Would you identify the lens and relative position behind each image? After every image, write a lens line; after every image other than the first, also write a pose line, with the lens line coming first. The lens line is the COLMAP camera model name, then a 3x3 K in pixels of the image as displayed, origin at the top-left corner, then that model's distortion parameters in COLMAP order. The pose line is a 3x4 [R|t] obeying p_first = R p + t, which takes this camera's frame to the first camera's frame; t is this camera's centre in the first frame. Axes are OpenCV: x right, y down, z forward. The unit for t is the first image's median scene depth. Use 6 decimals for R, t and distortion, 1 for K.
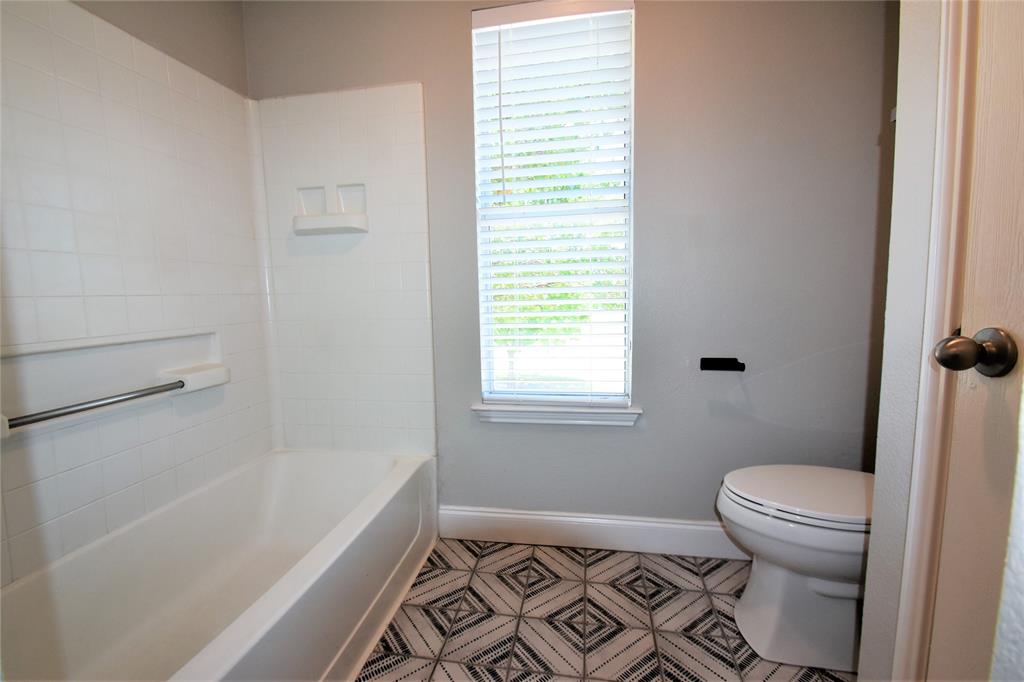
lens RADIAL K [[448.7, 0, 505.8], [0, 448.7, 339.5], [0, 0, 1]] dist [0.018201, -0.019353]
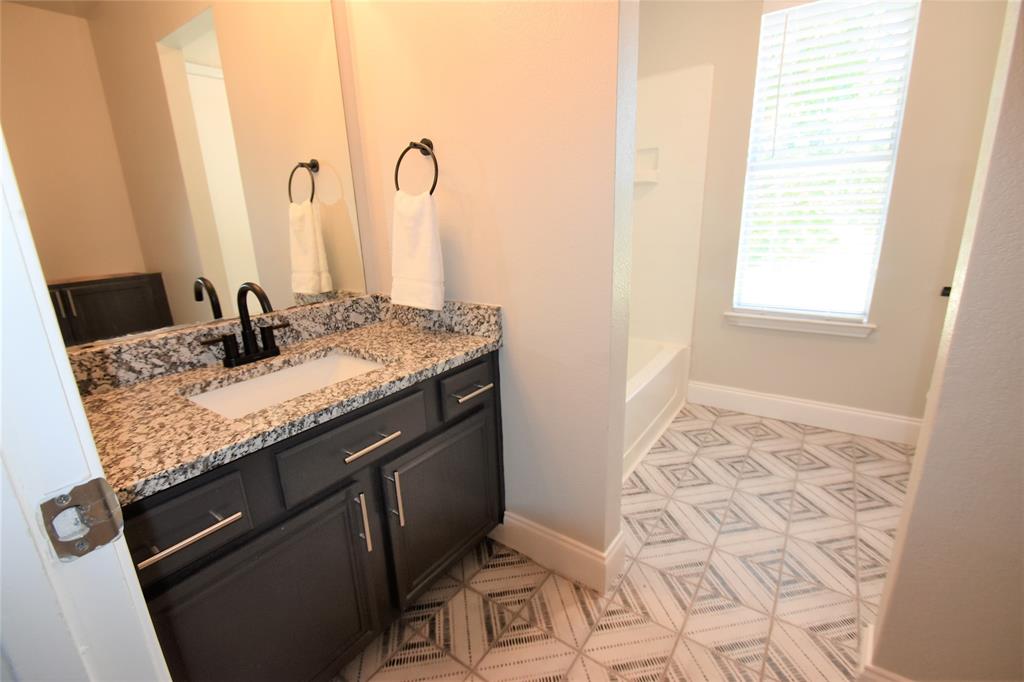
lens RADIAL K [[448.7, 0, 505.8], [0, 448.7, 339.5], [0, 0, 1]] dist [0.018201, -0.019353]
pose [[0.902461, 0.106661, -0.417357, -0.100634], [-0.030035, 0.982083, 0.186038, -0.009251], [0.429722, -0.155356, 0.889496, -0.562019]]
